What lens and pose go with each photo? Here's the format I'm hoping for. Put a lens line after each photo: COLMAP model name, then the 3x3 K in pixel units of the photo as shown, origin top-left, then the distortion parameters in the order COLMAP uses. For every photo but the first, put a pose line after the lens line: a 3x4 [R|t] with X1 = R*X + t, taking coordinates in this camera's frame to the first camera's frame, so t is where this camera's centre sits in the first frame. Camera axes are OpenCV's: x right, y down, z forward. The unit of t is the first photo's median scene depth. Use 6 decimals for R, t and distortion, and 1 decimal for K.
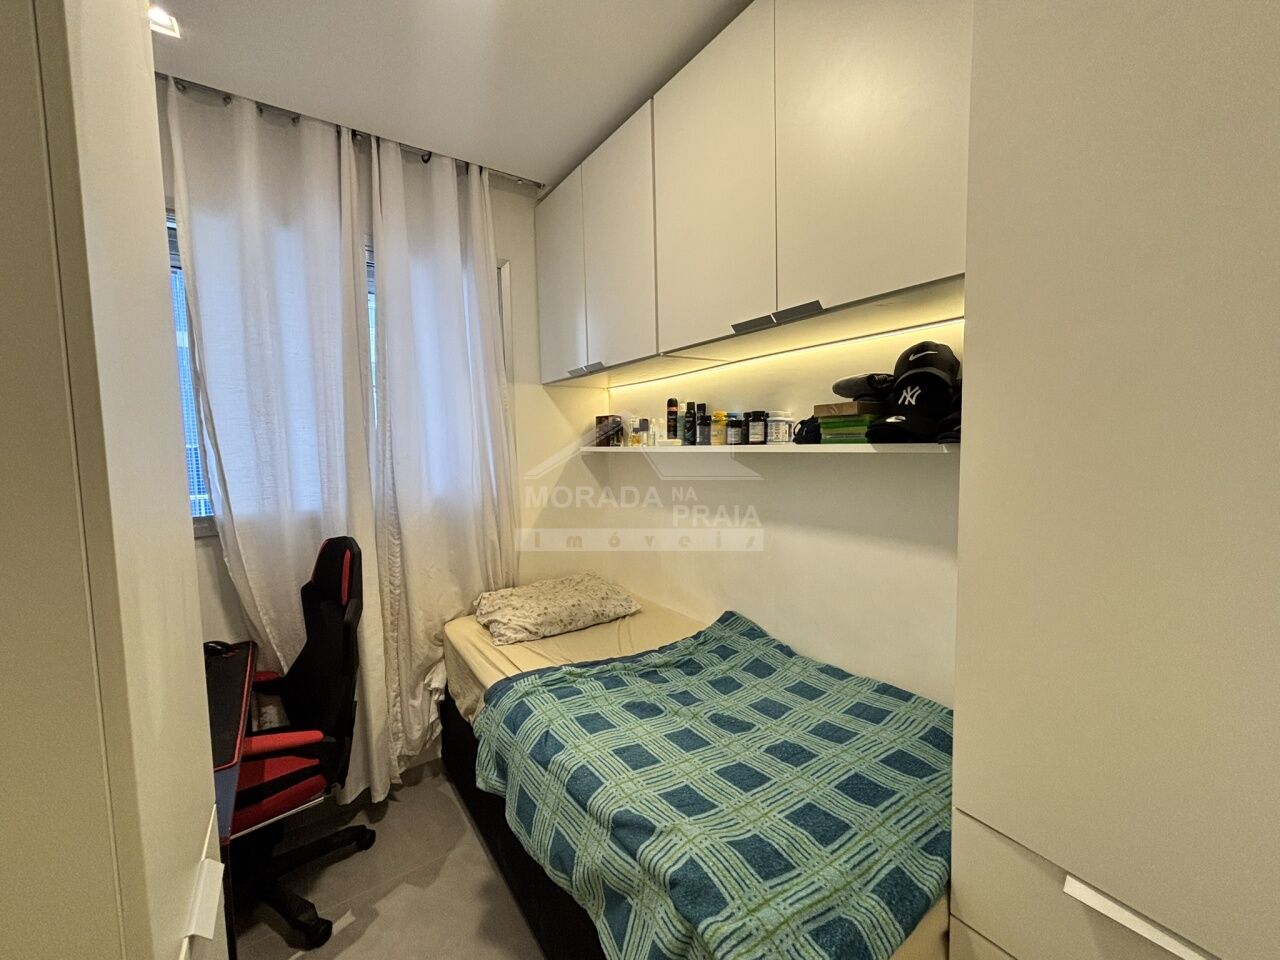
lens RADIAL K [[517.8, 0, 636.6], [0, 517.8, 479.3], [0, 0, 1]] dist [-0.002501, 0.001286]
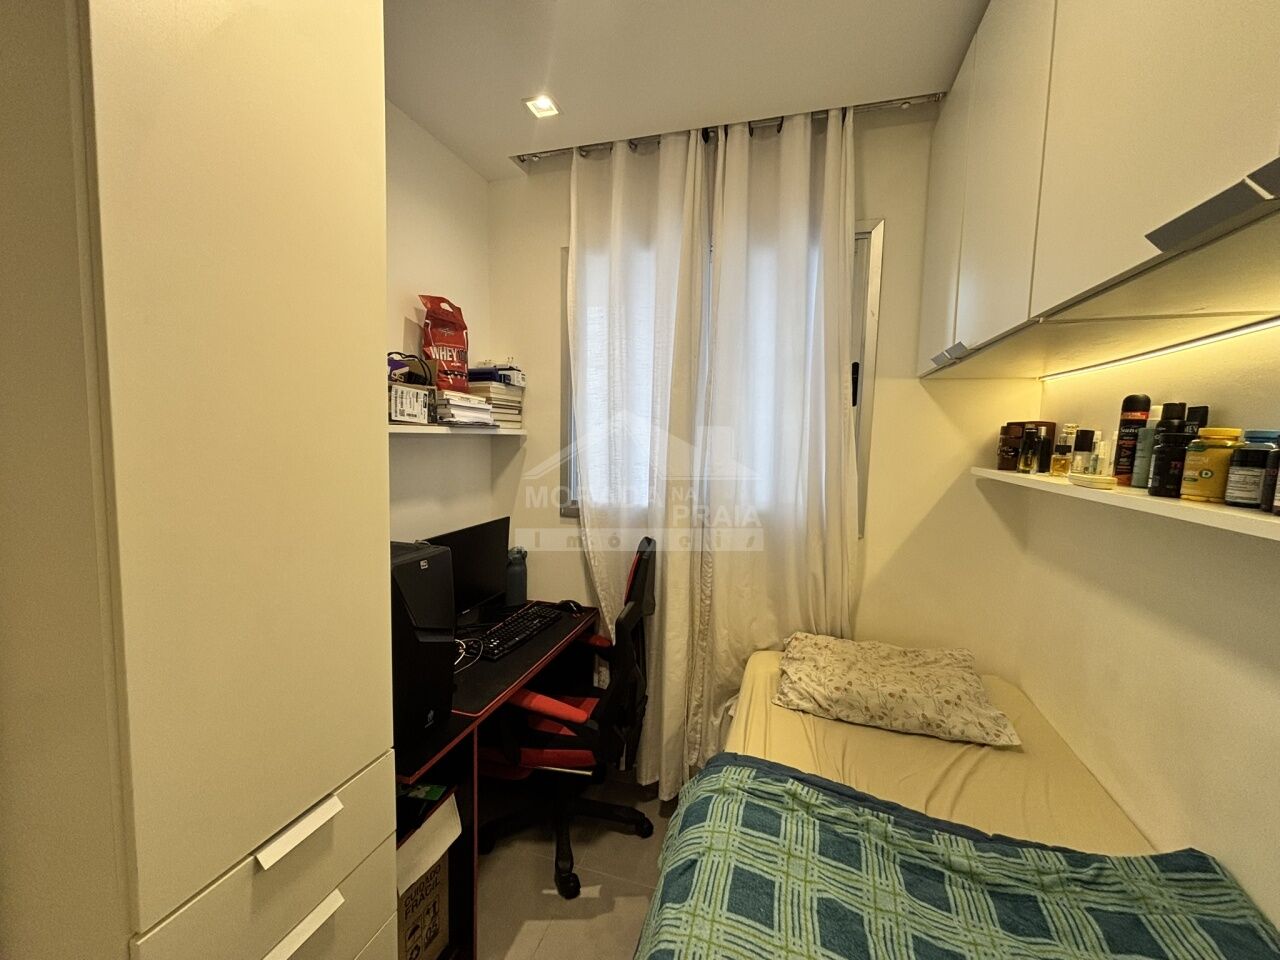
lens RADIAL K [[517.8, 0, 637.3], [0, 517.8, 478.1], [0, 0, 1]] dist [-0.002501, 0.001286]
pose [[0.610321, 0.104949, -0.785171, 0.193600], [-0.090351, 0.993939, 0.062623, -0.063397], [0.786984, 0.032721, 0.616104, 0.292233]]
